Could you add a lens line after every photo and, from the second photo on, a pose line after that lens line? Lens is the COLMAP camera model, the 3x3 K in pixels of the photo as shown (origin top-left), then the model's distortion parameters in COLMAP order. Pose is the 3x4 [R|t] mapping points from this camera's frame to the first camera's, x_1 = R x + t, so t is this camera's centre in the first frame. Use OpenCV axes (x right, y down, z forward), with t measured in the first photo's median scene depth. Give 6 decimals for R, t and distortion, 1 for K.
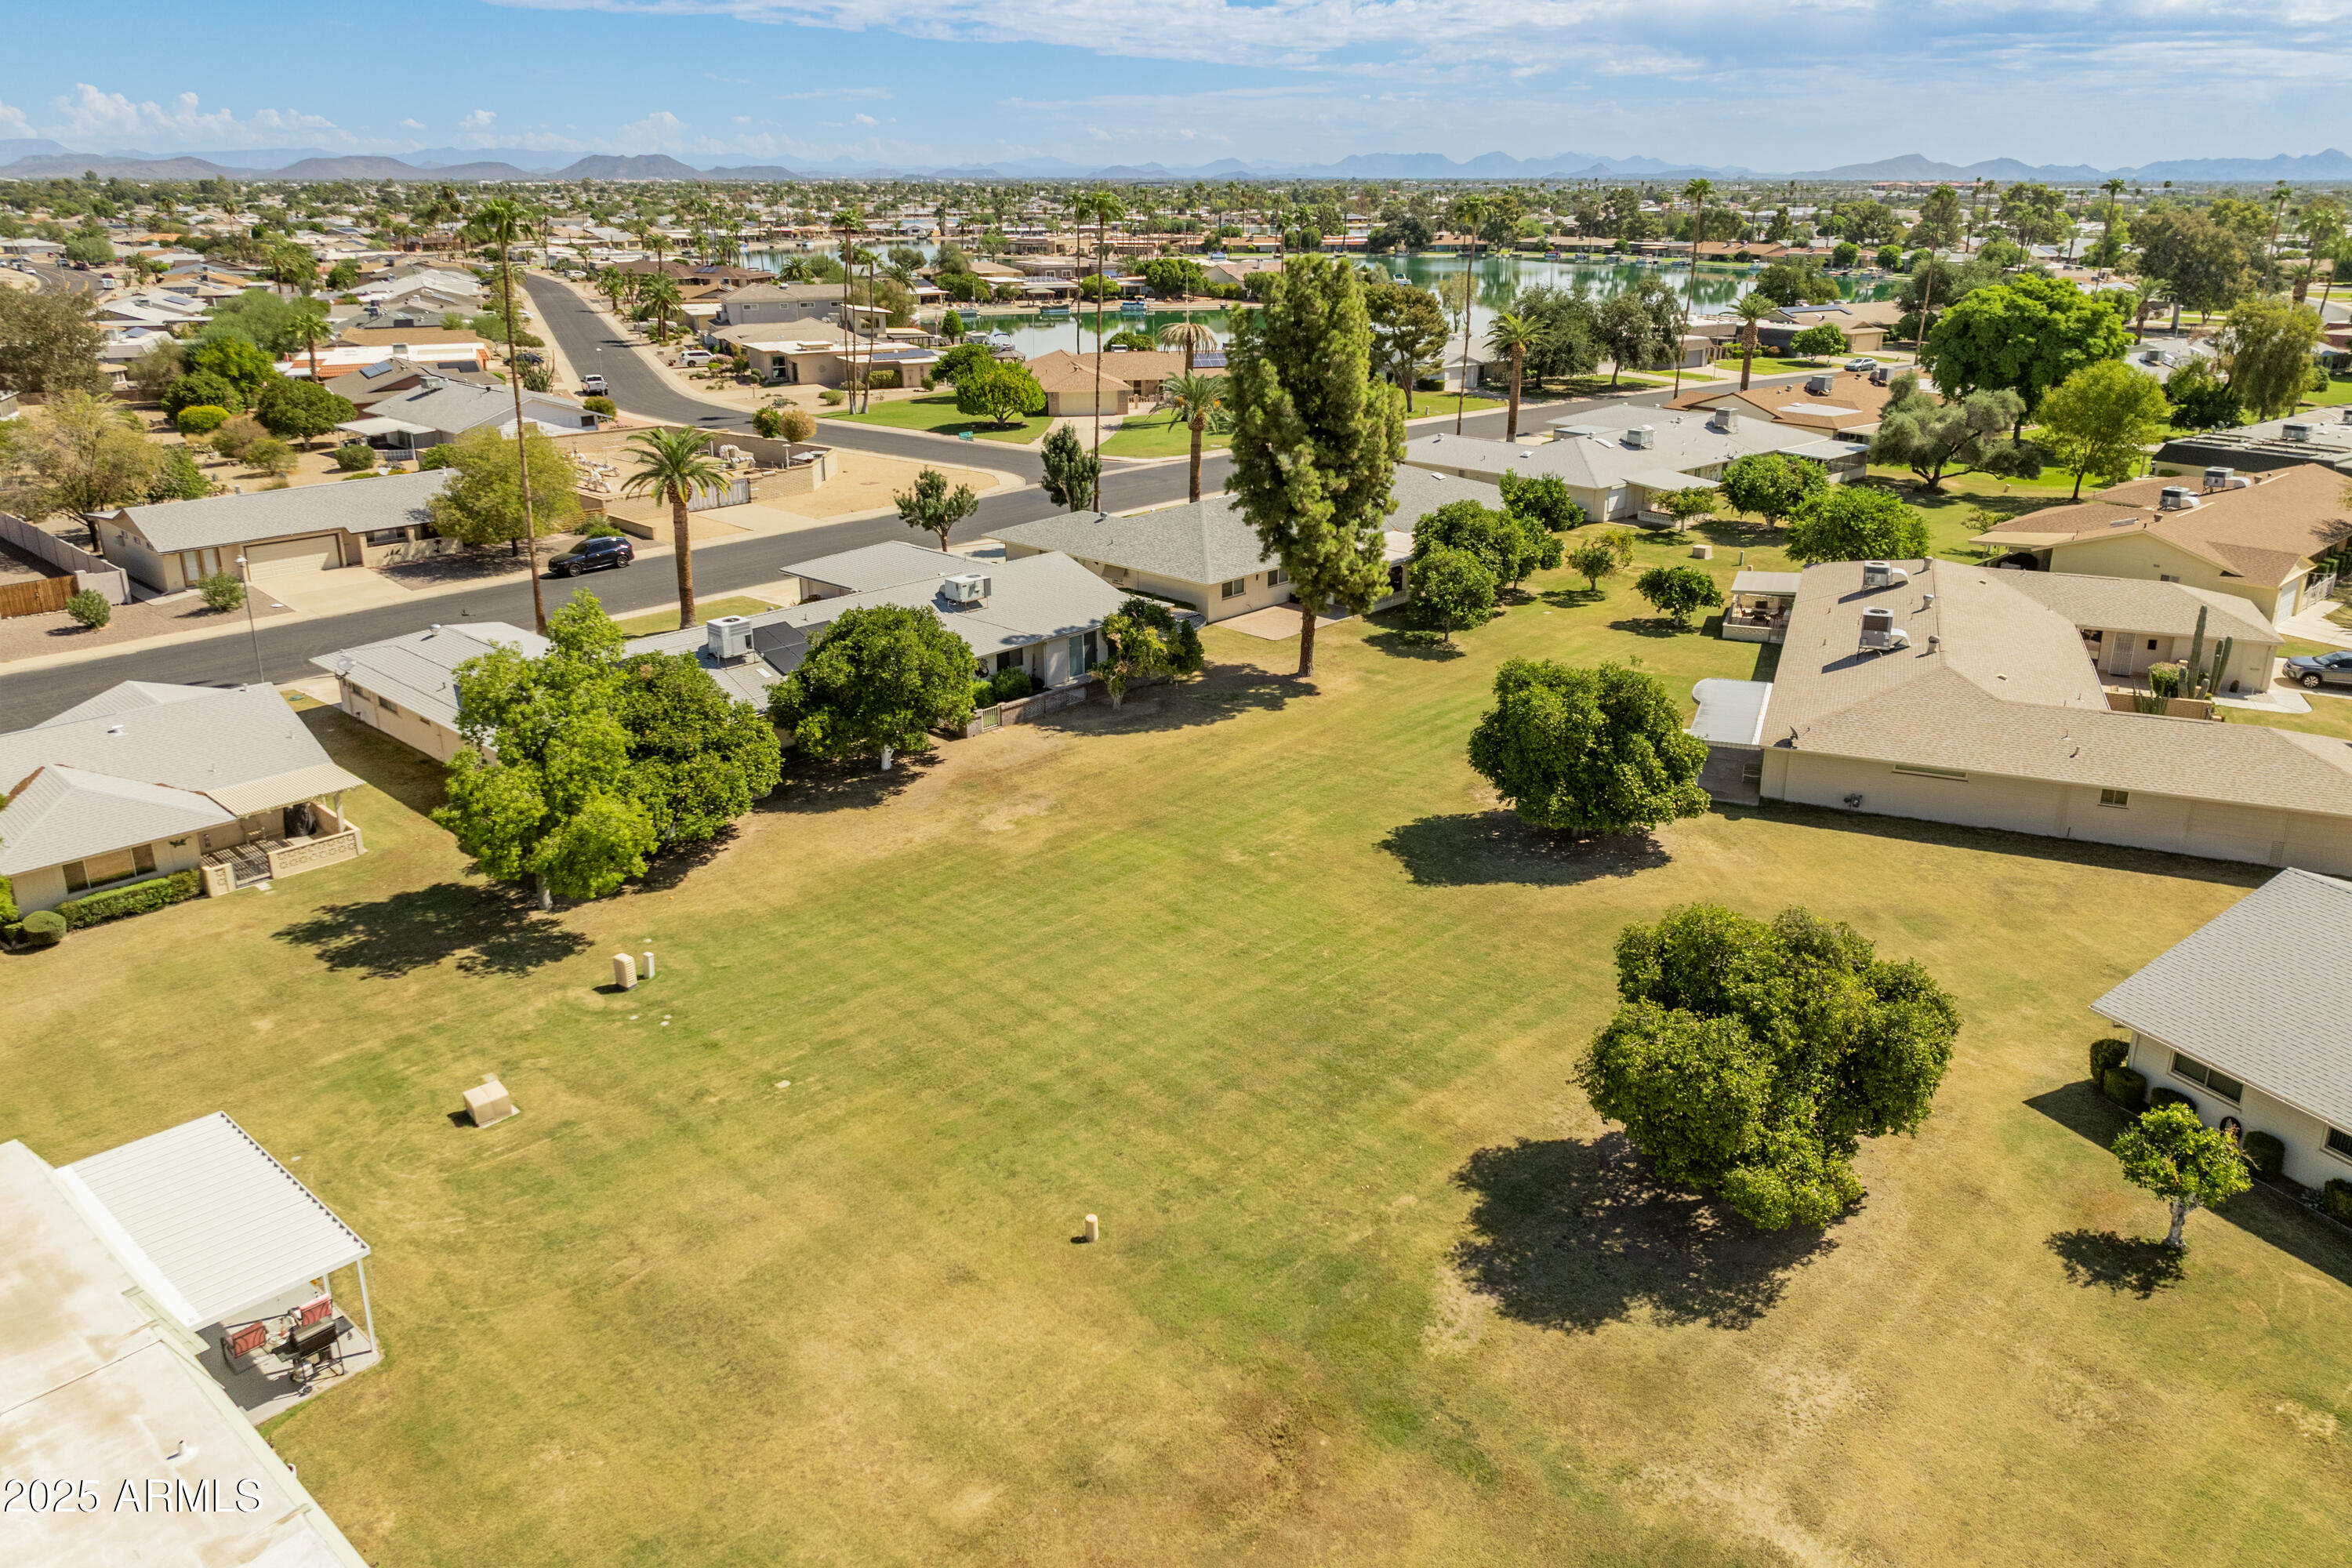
lens RADIAL K [[1645.1, 0, 1184.1], [0, 1645.1, 714.0], [0, 0, 1]] dist [0.035646, -0.087808]
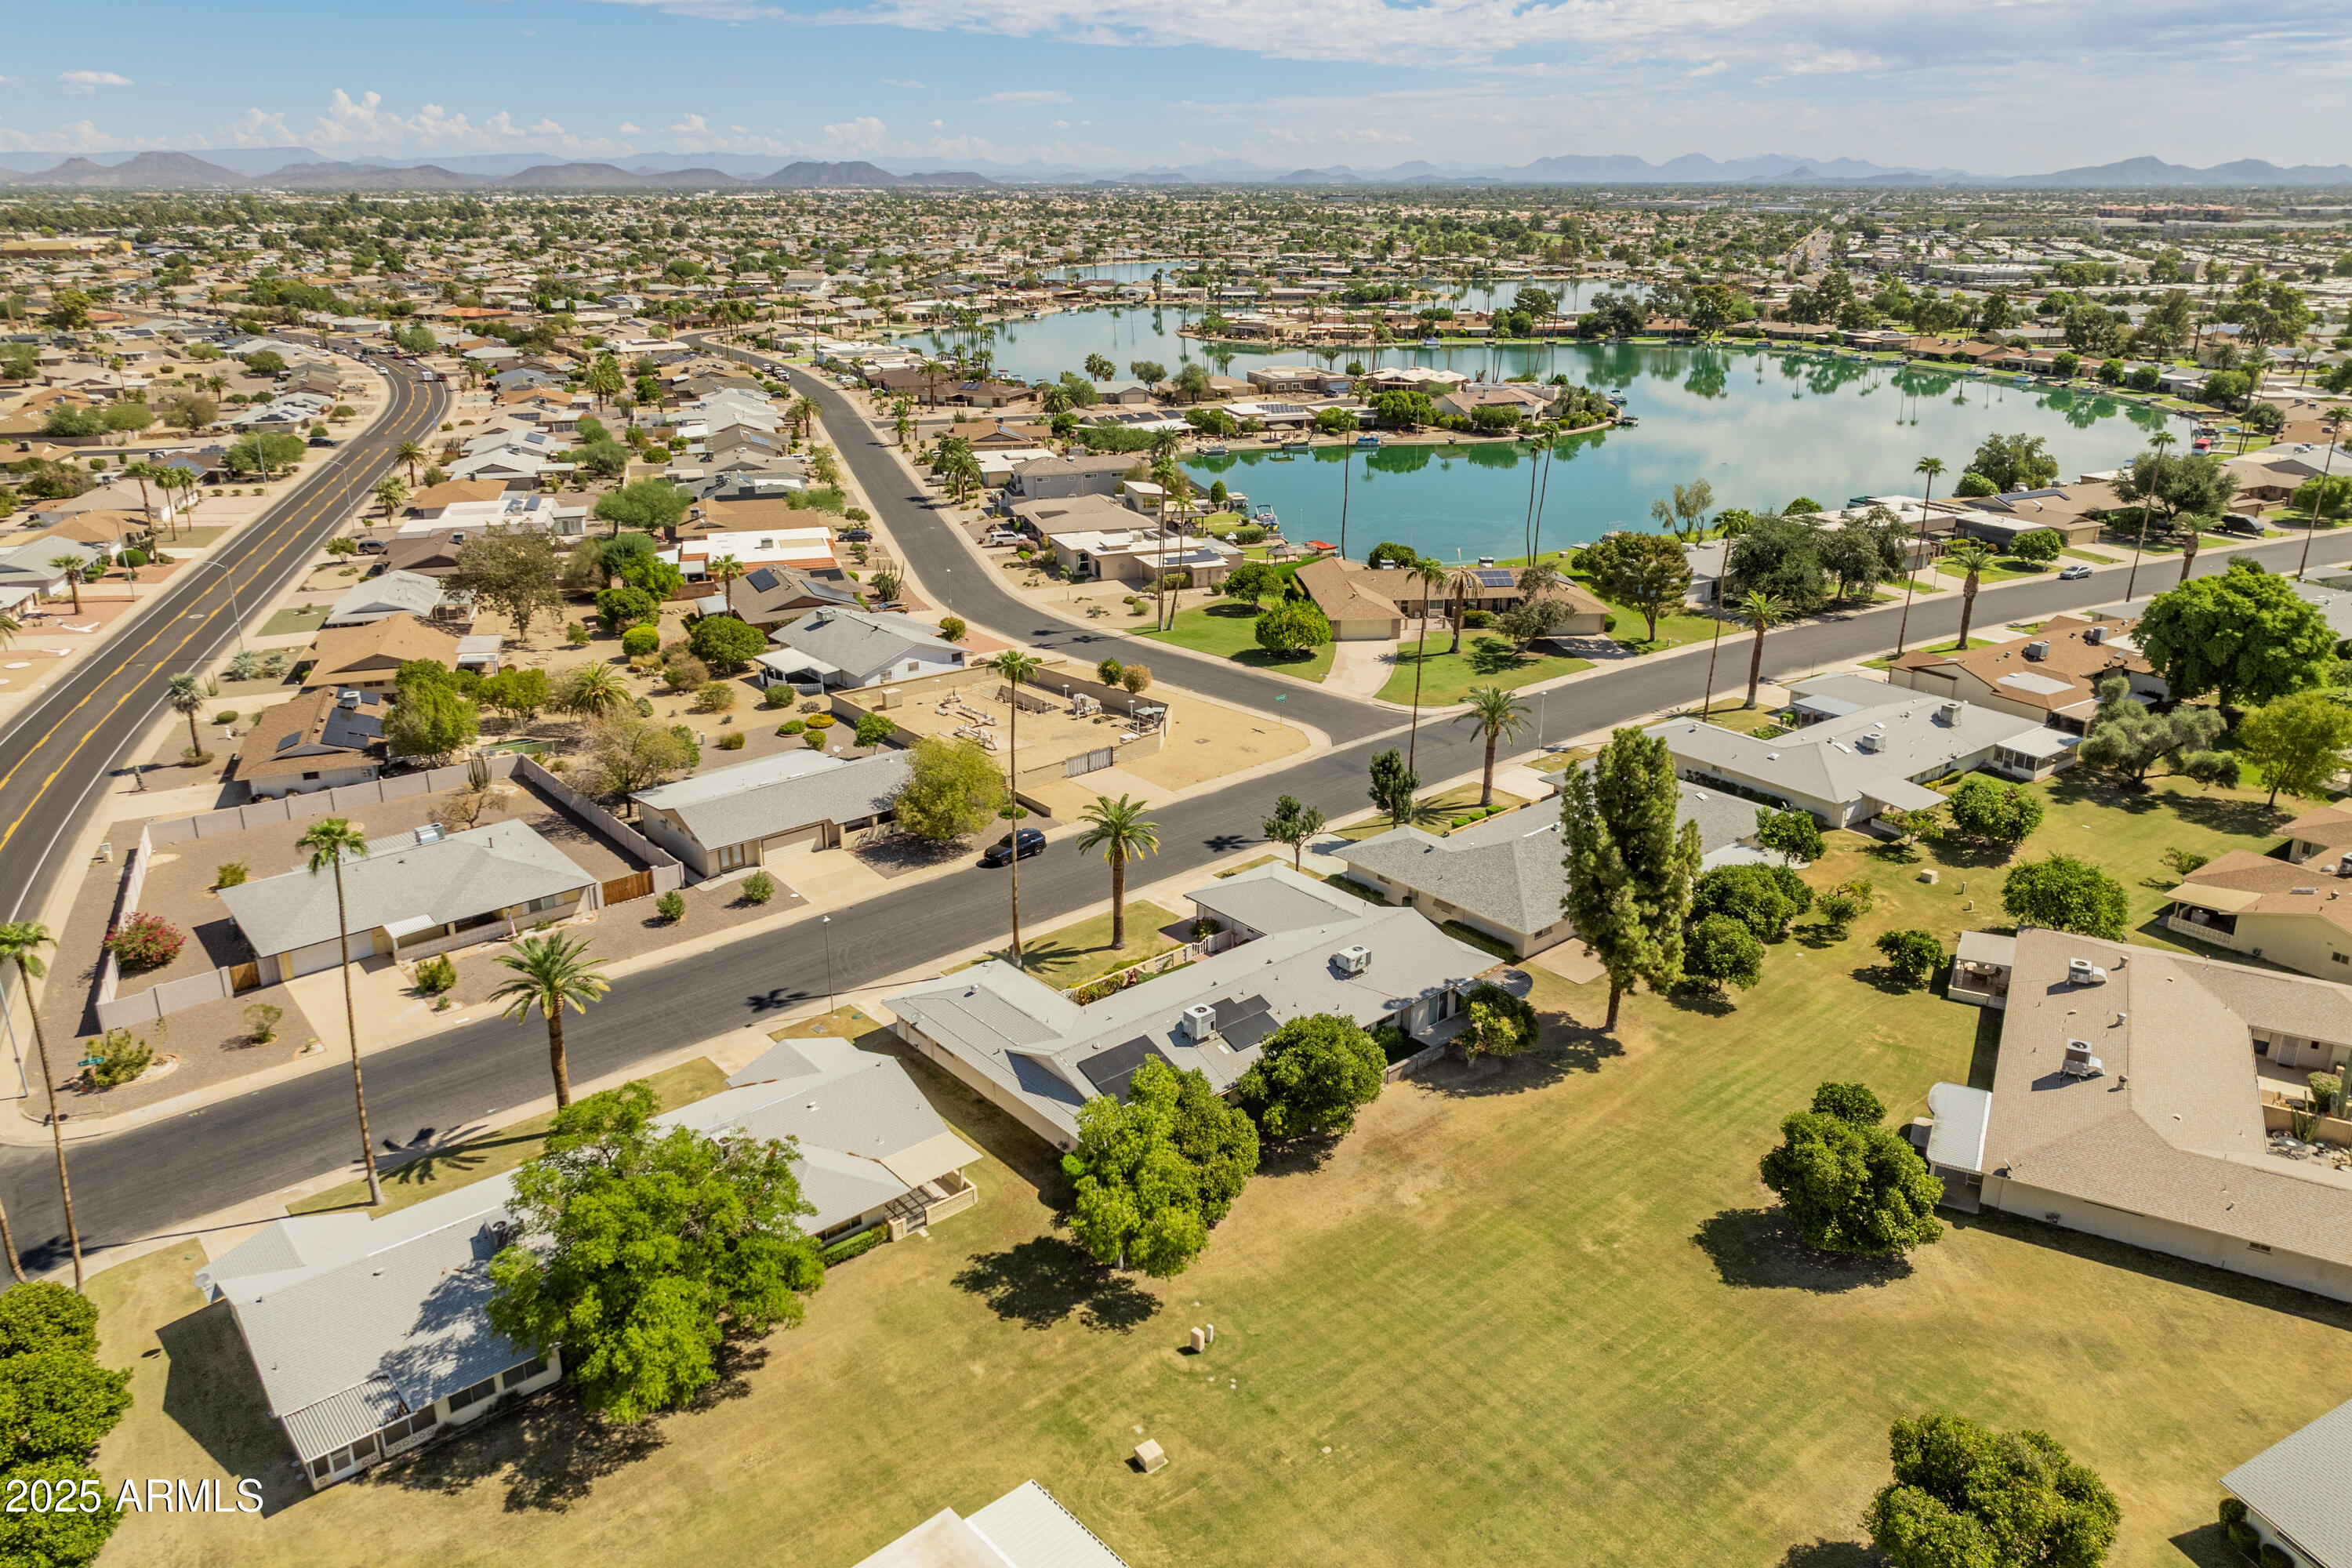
lens RADIAL K [[1647.3, 0, 1173.1], [0, 1647.3, 728.6], [0, 0, 1]] dist [-0.003370, 0.007779]
pose [[0.993701, 0.033733, -0.106867, -0.152735], [-0.032561, 0.999389, 0.012699, -0.295774], [0.107230, -0.009140, 0.994192, -0.349969]]
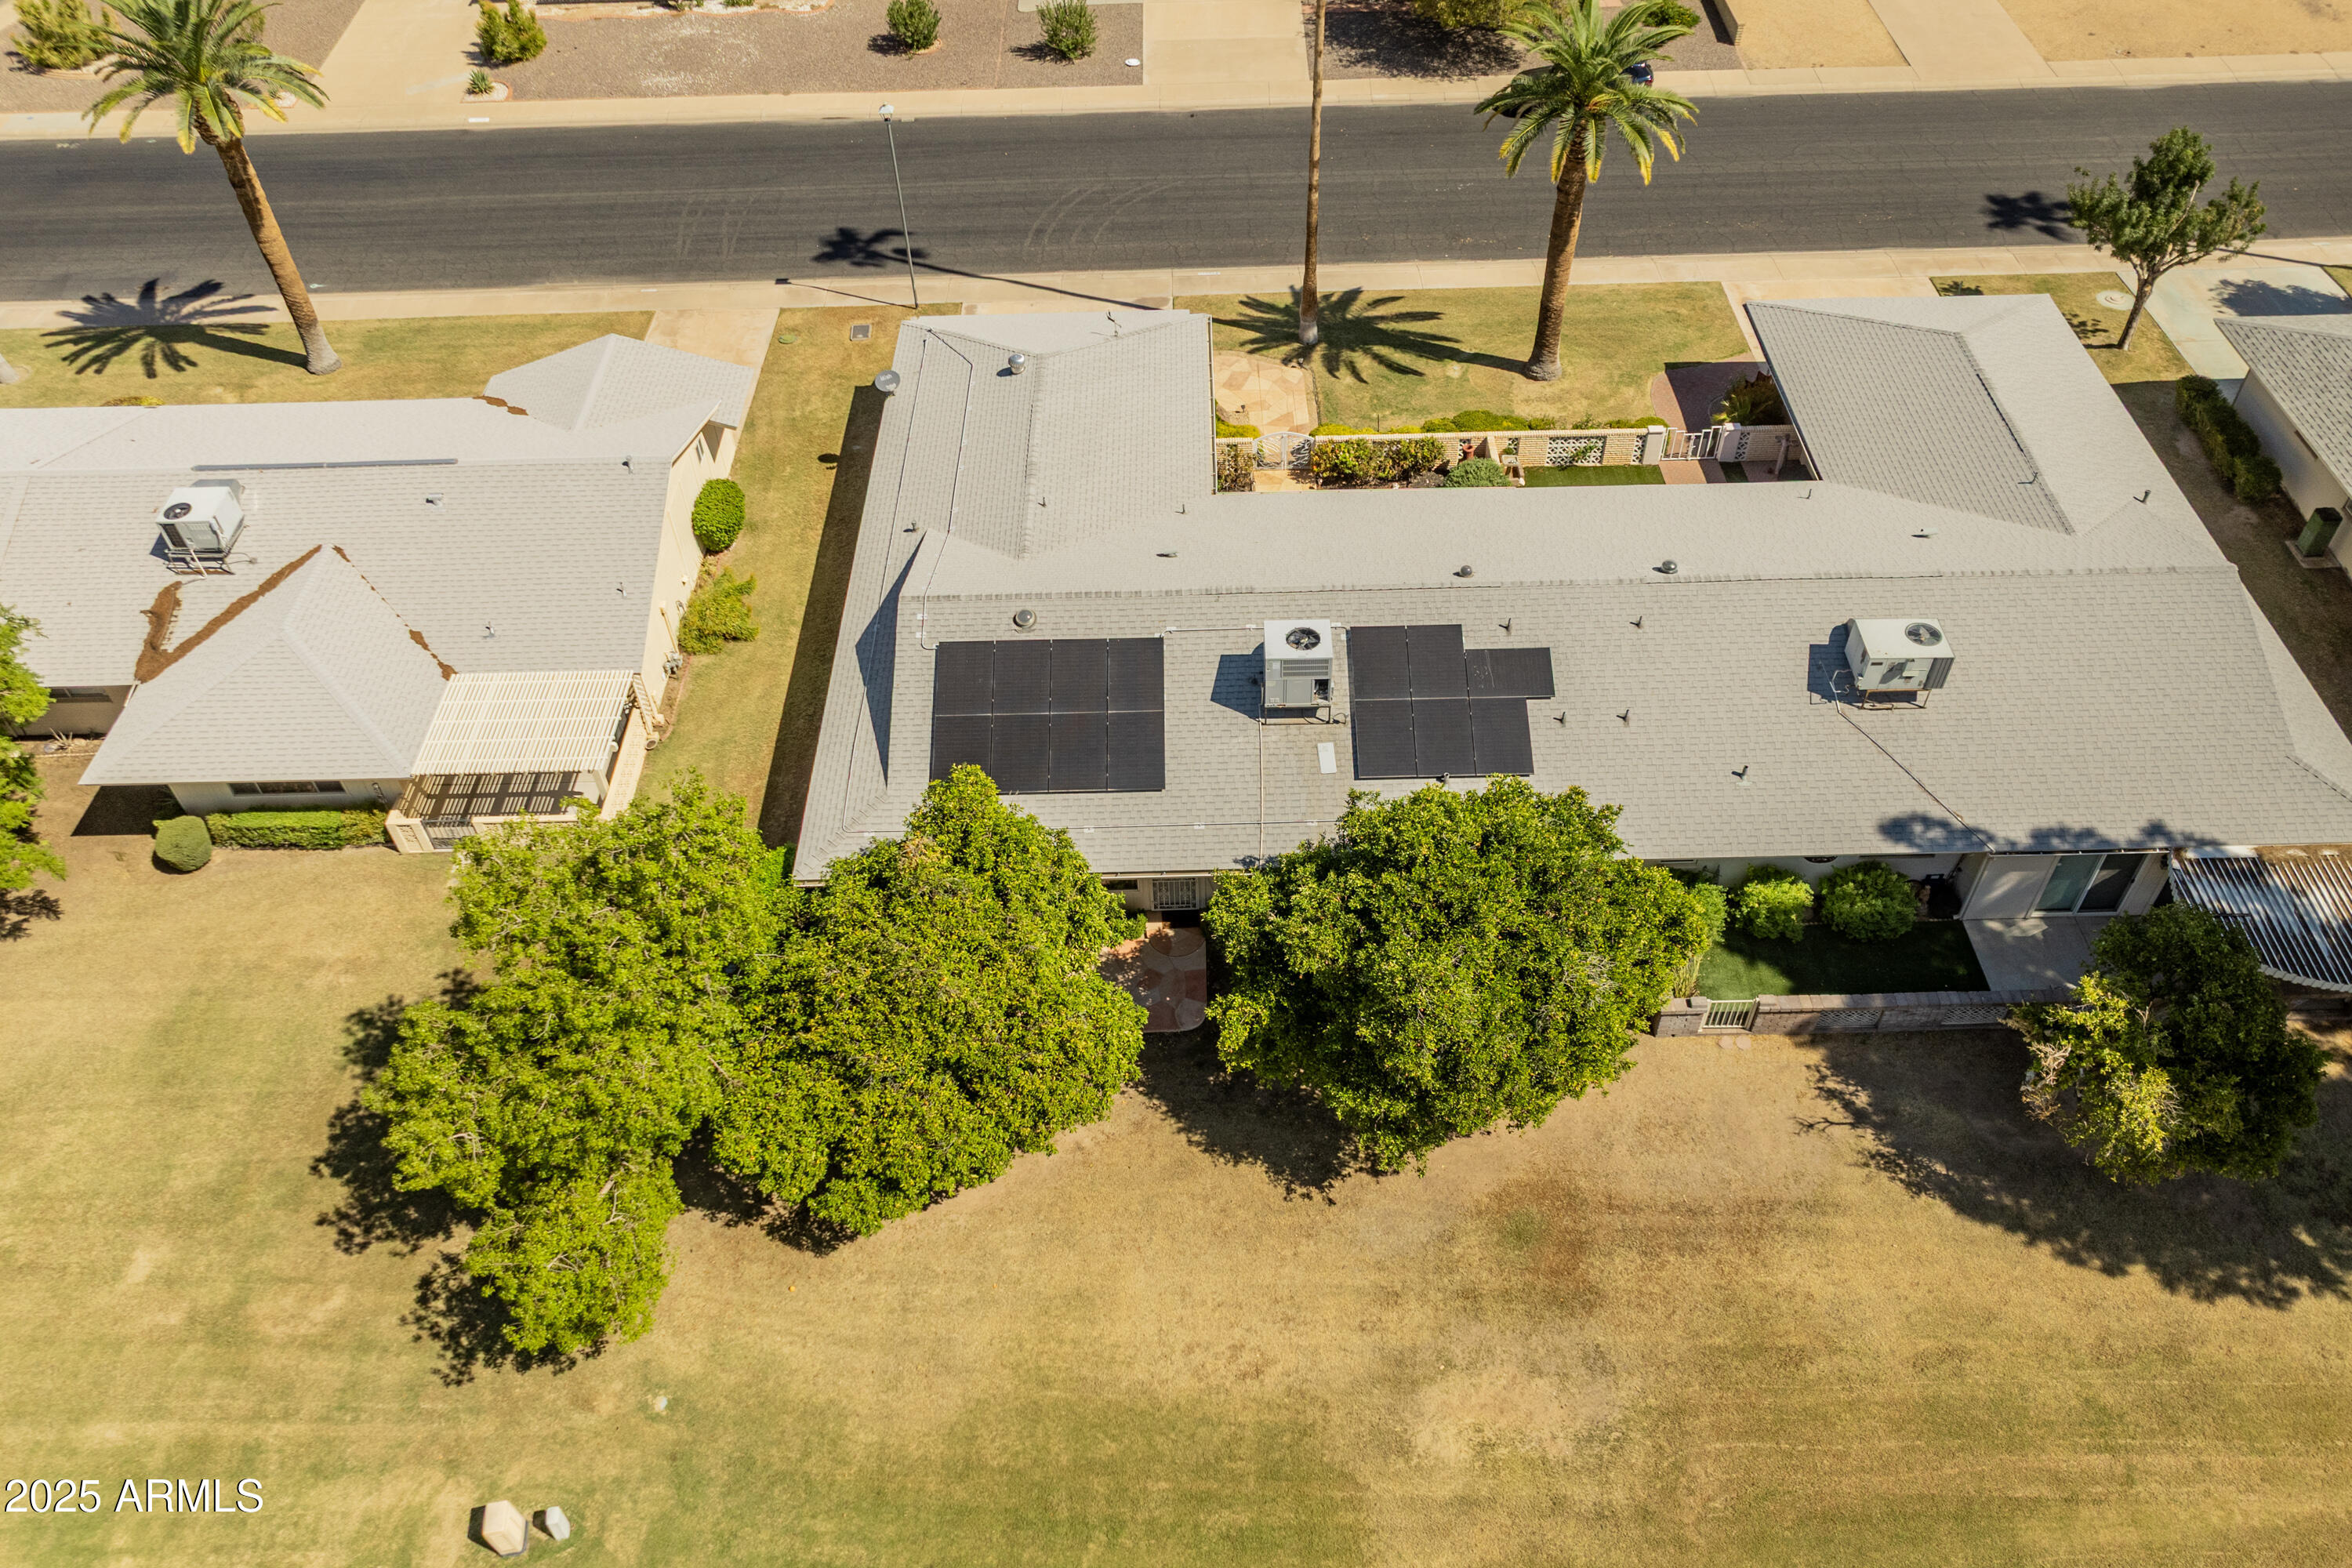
lens RADIAL K [[1763.7, 0, 1215.2], [0, 1763.7, 778.7], [0, 0, 1]] dist [-0.006316, -0.000919]
pose [[0.696993, 0.506658, -0.507442, 0.000730], [-0.206474, 0.819484, 0.534616, -0.292034], [0.686709, -0.267850, 0.675787, 0.581689]]
